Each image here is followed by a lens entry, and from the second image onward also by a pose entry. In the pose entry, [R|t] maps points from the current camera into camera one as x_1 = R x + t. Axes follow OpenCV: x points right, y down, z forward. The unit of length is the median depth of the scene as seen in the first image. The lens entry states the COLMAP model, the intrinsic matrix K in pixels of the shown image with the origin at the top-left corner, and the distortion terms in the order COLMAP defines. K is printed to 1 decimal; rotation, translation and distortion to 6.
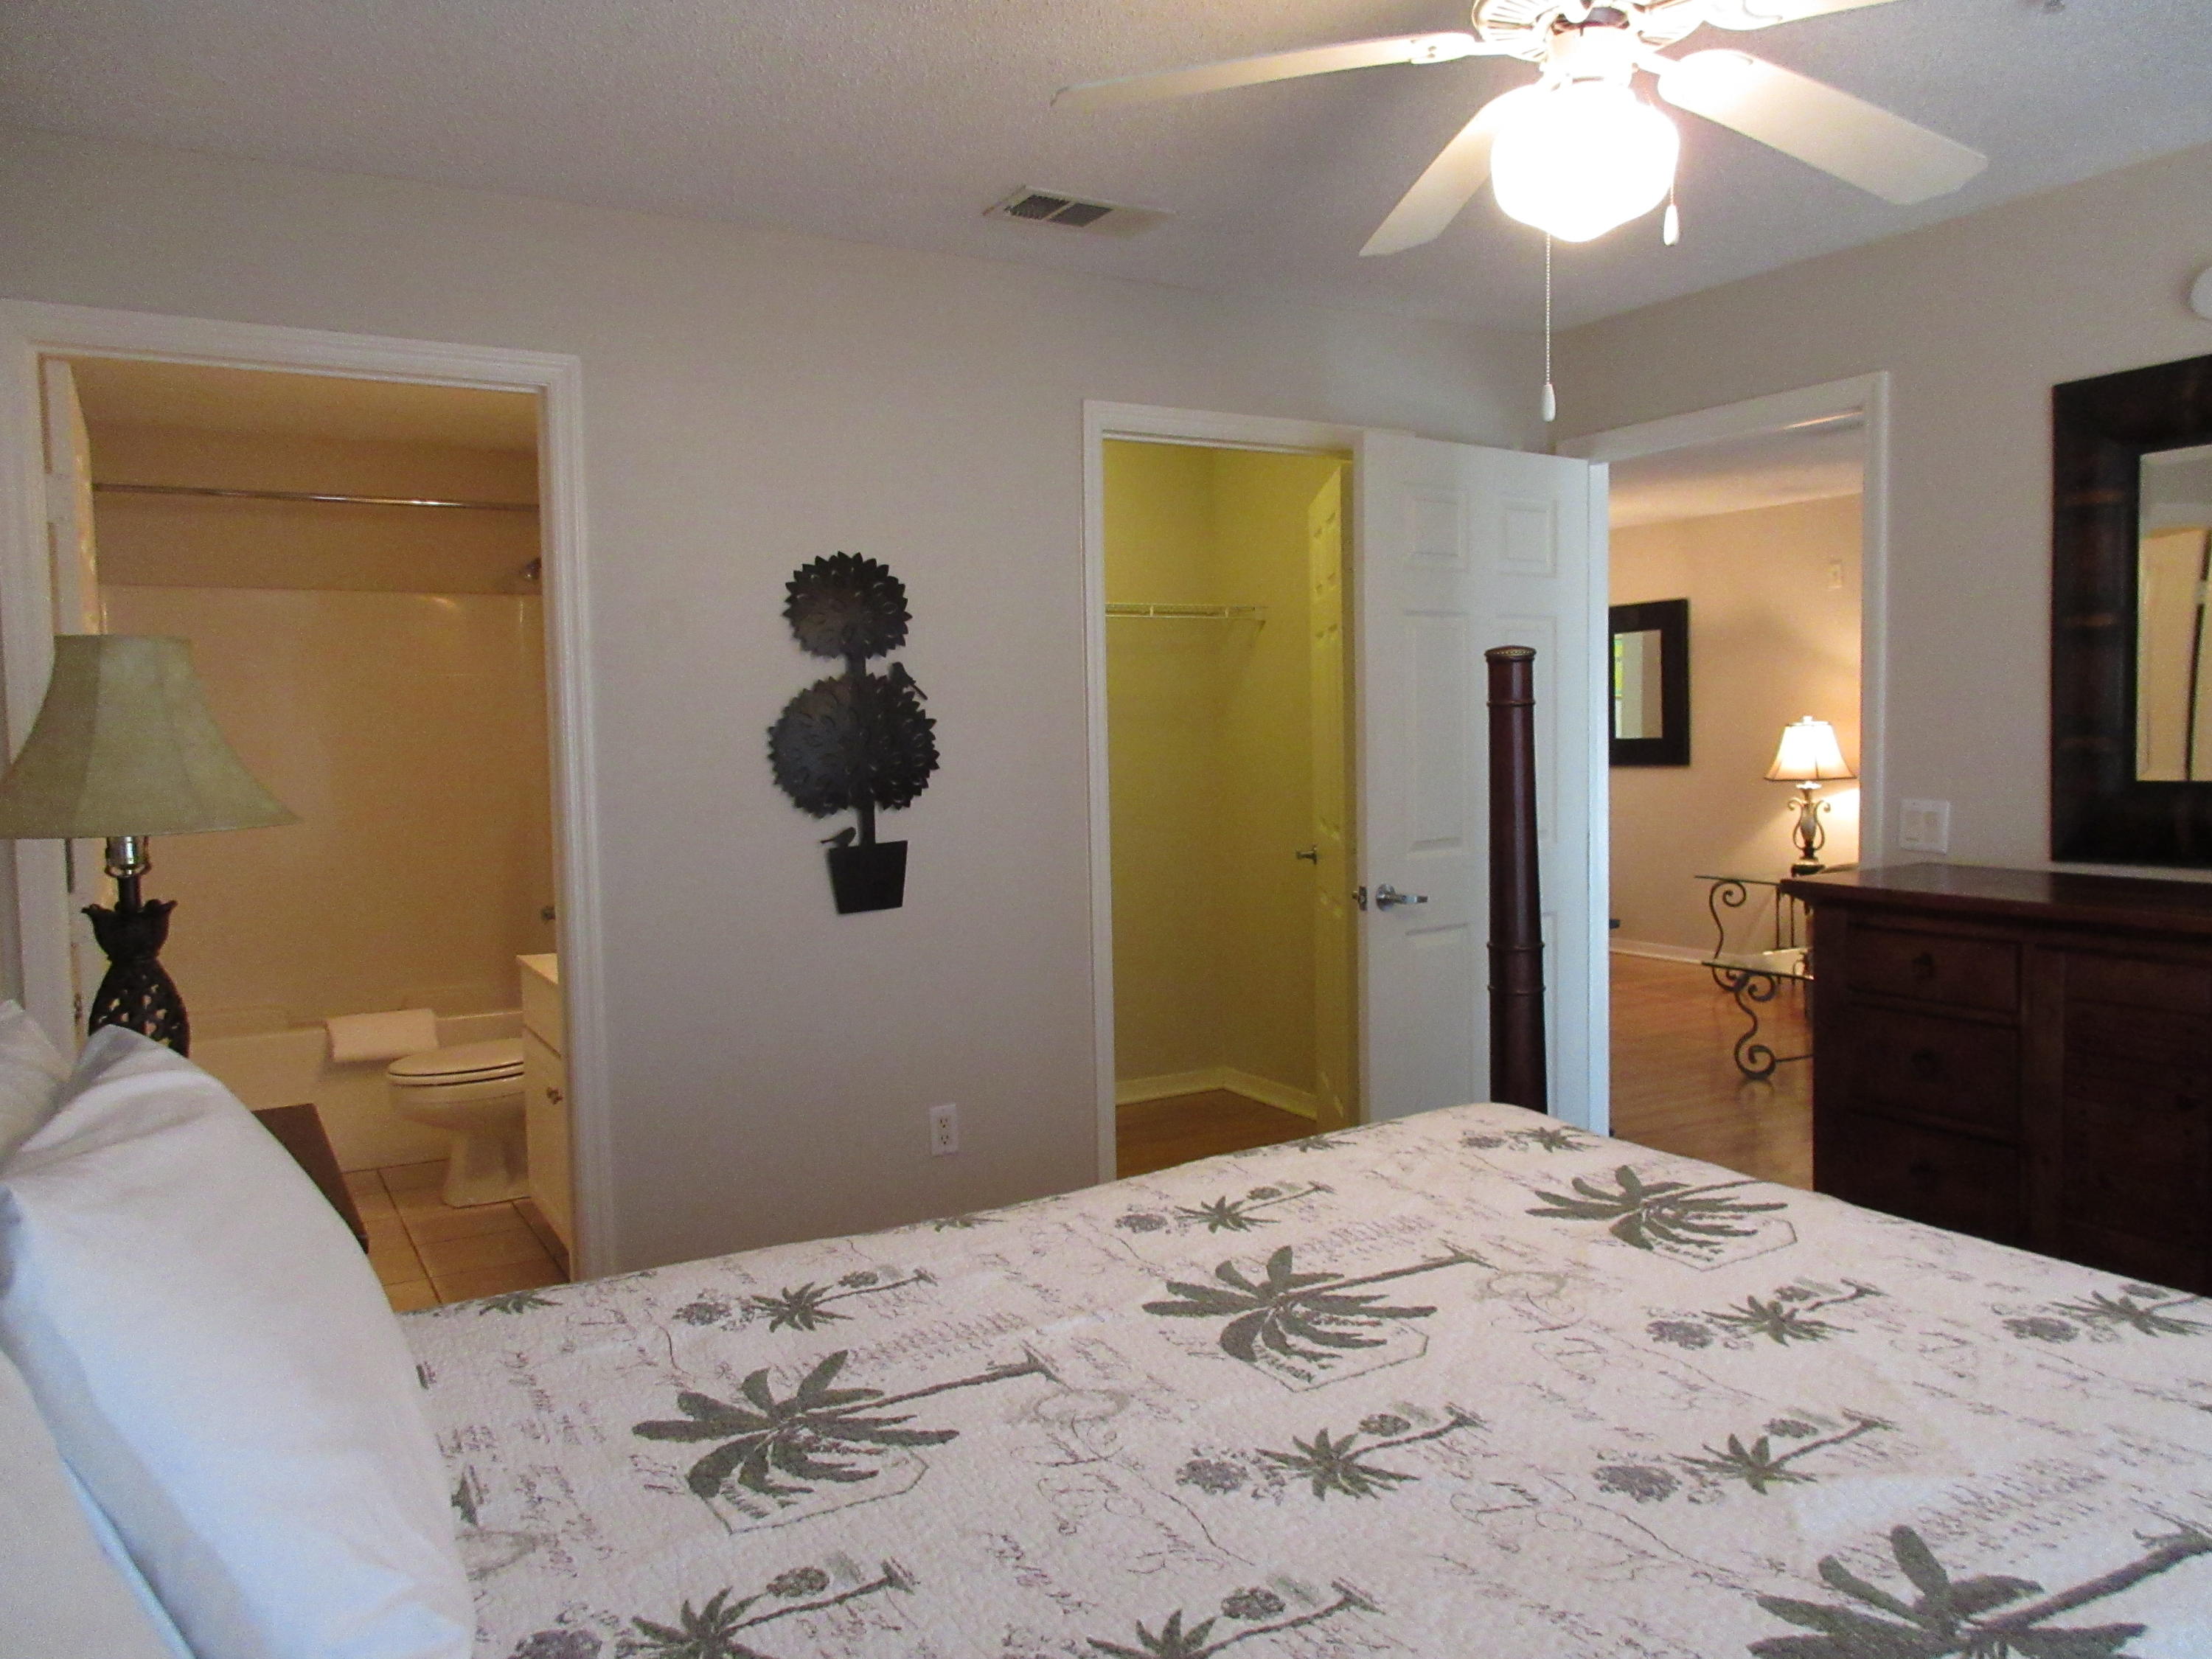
lens RADIAL K [[1649.2, 0, 1088.4], [0, 1649.2, 830.1], [0, 0, 1]] dist [0.001032, 0.000433]
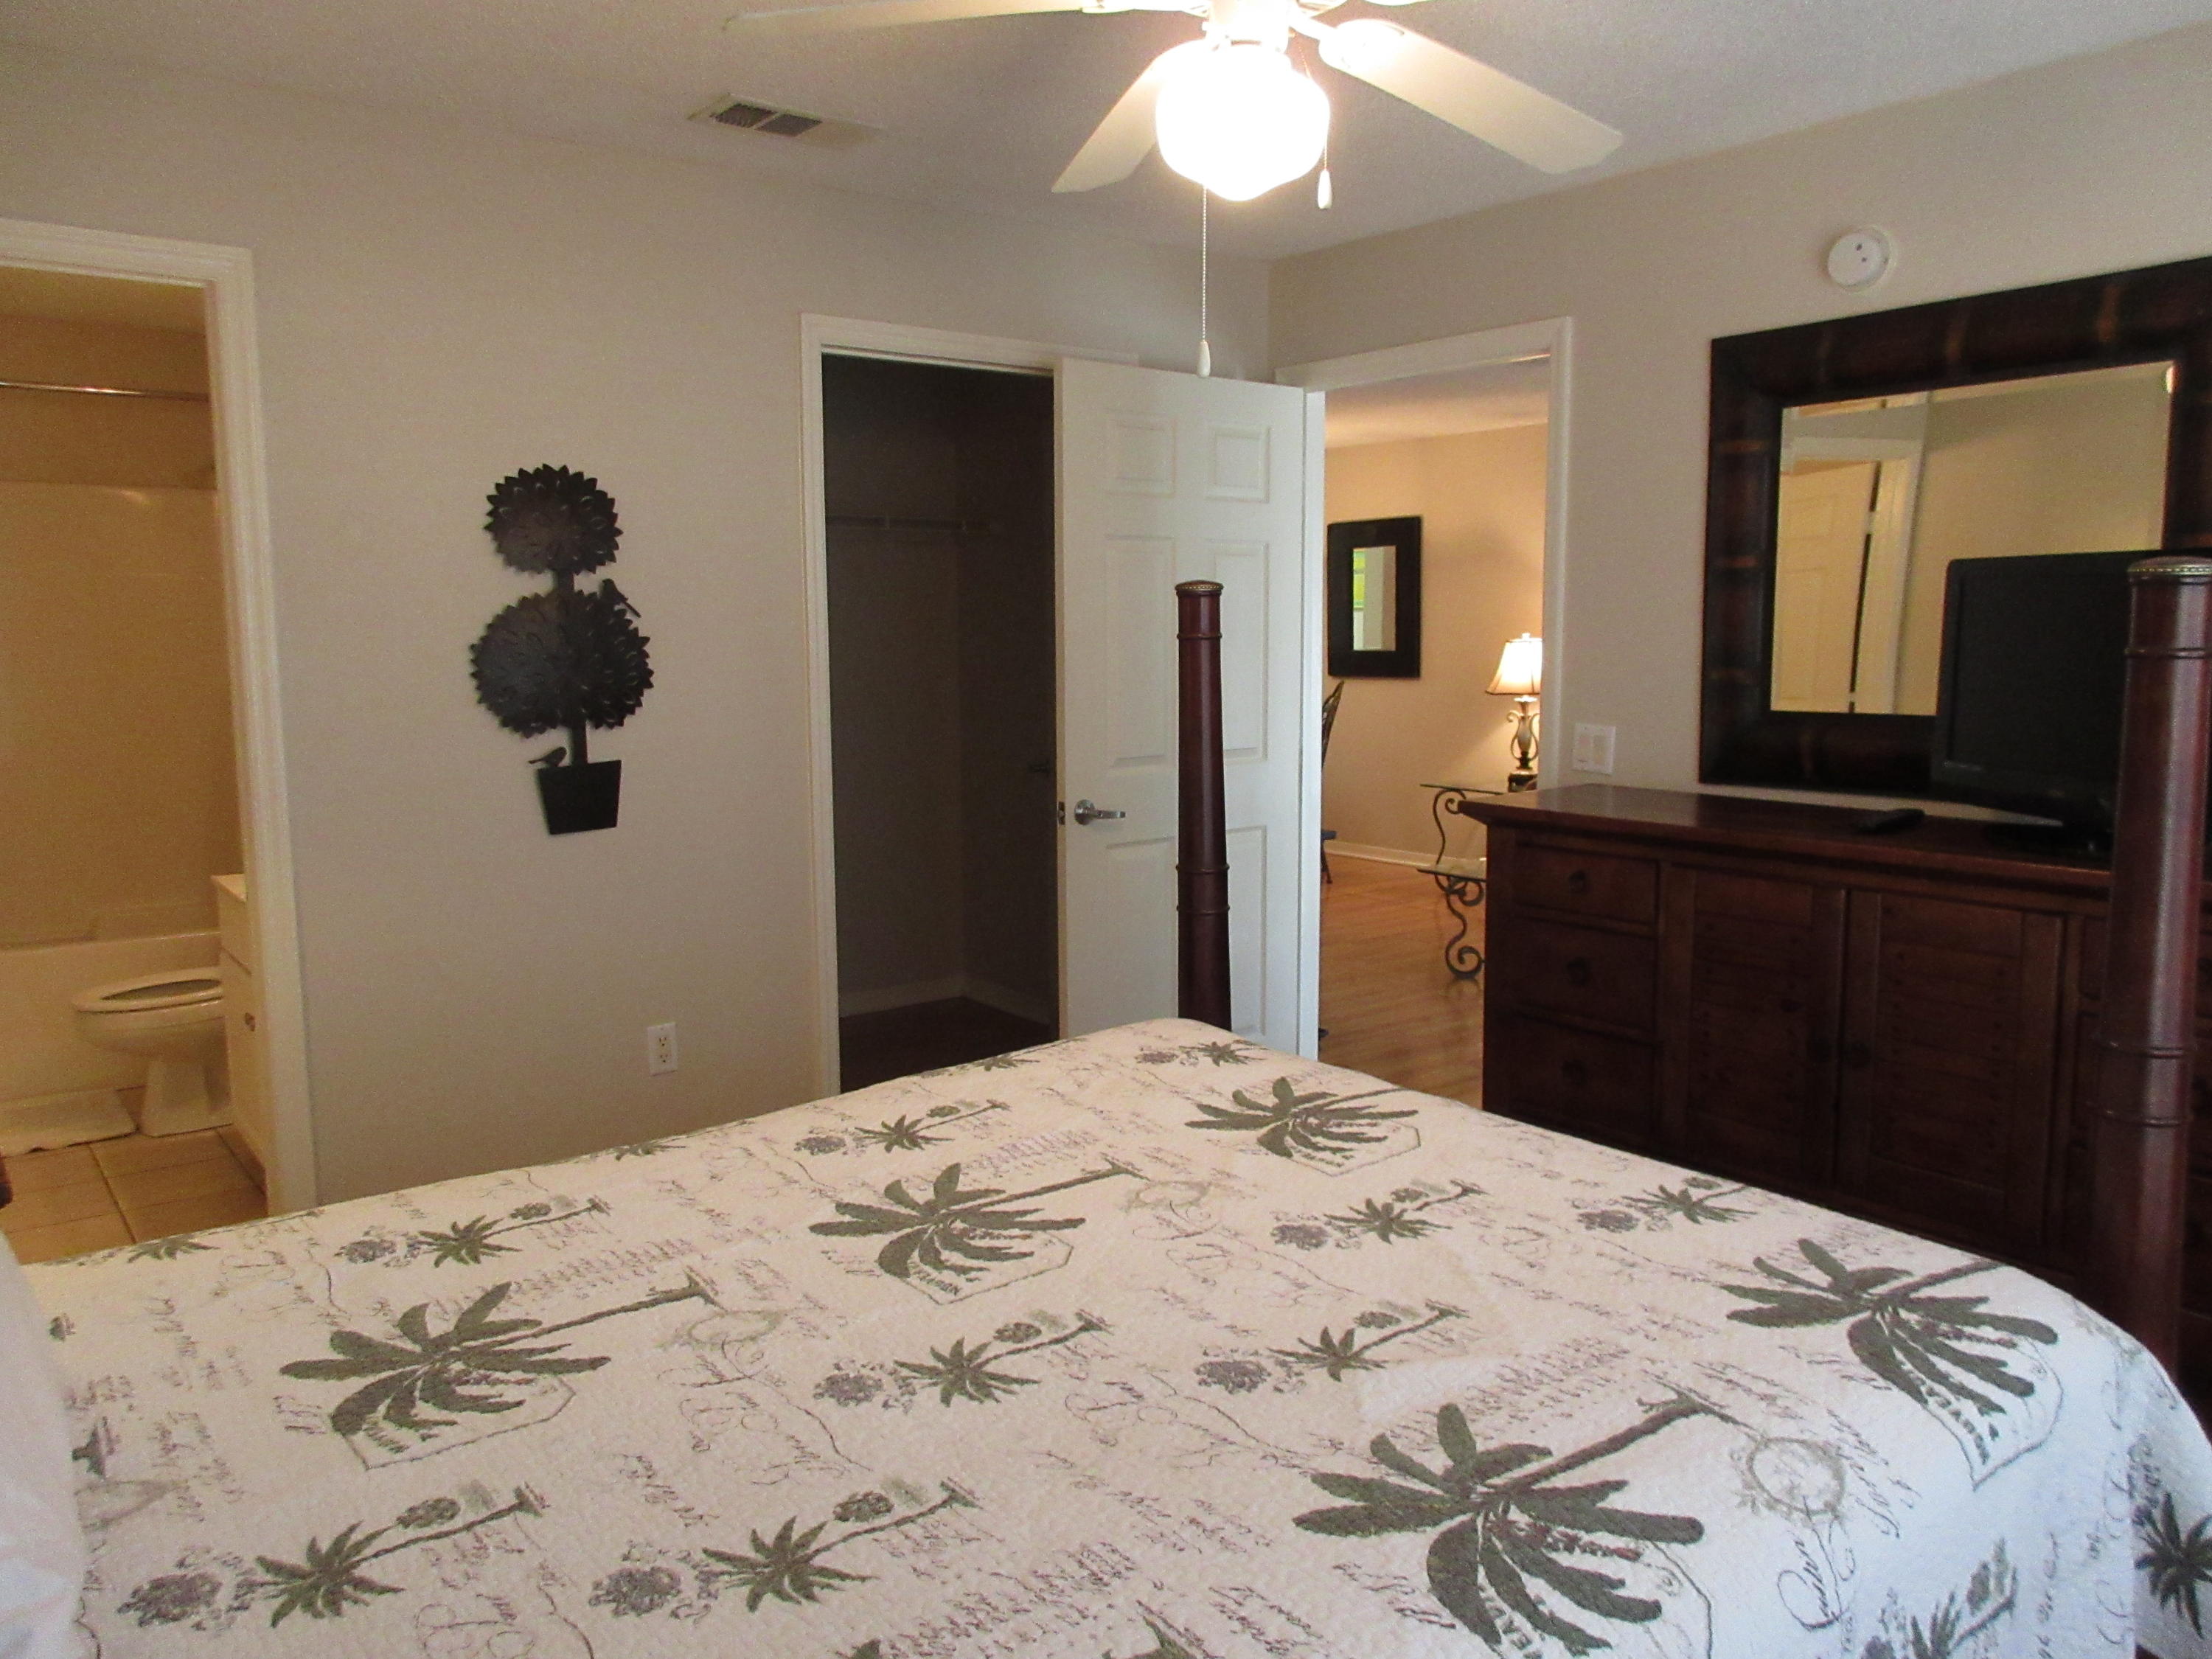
lens RADIAL K [[1649.2, 0, 1092.7], [0, 1649.2, 830.2], [0, 0, 1]] dist [0.001032, 0.000433]
pose [[0.990360, -0.004157, 0.138452, 0.059088], [-0.004354, 0.998122, 0.061110, -0.023752], [-0.138446, -0.061123, 0.988482, -0.036492]]
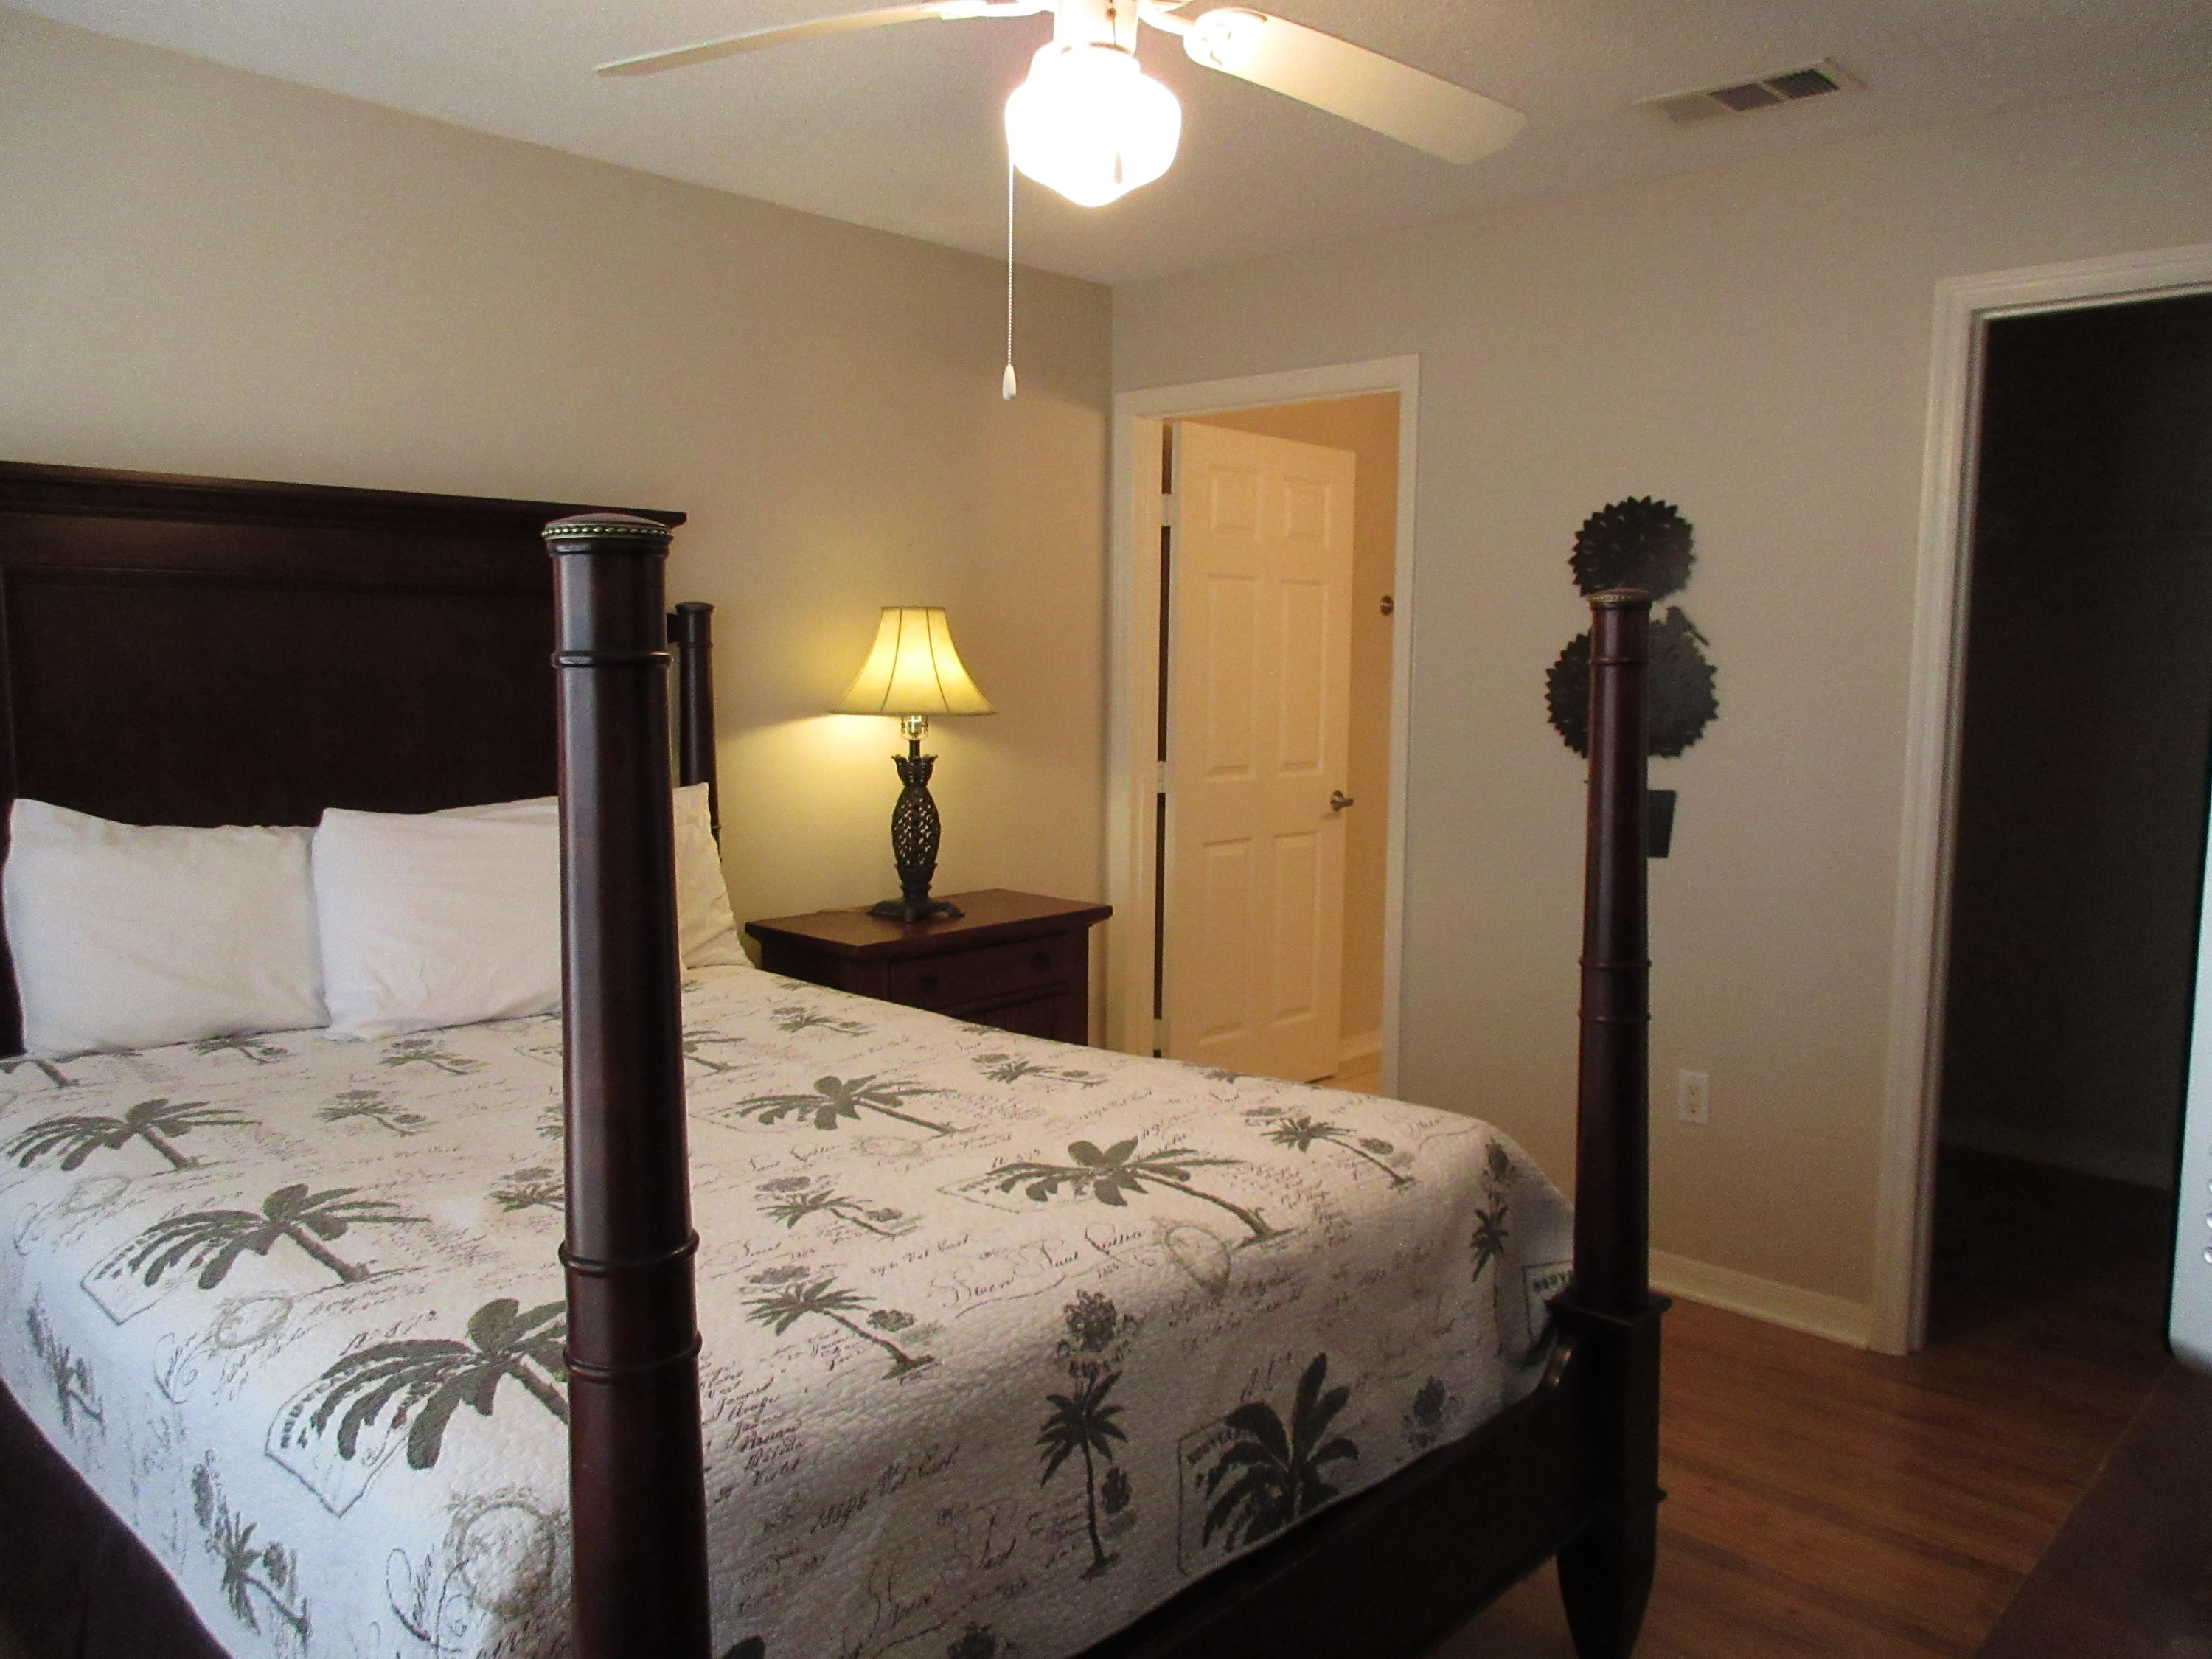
lens RADIAL K [[1649.2, 0, 1118.6], [0, 1649.2, 846.5], [0, 0, 1]] dist [0.001032, 0.000433]
pose [[0.301952, 0.130719, -0.944319, 1.267479], [-0.076597, 0.990679, 0.112644, -0.080709], [0.950241, 0.038319, 0.309150, 0.691421]]
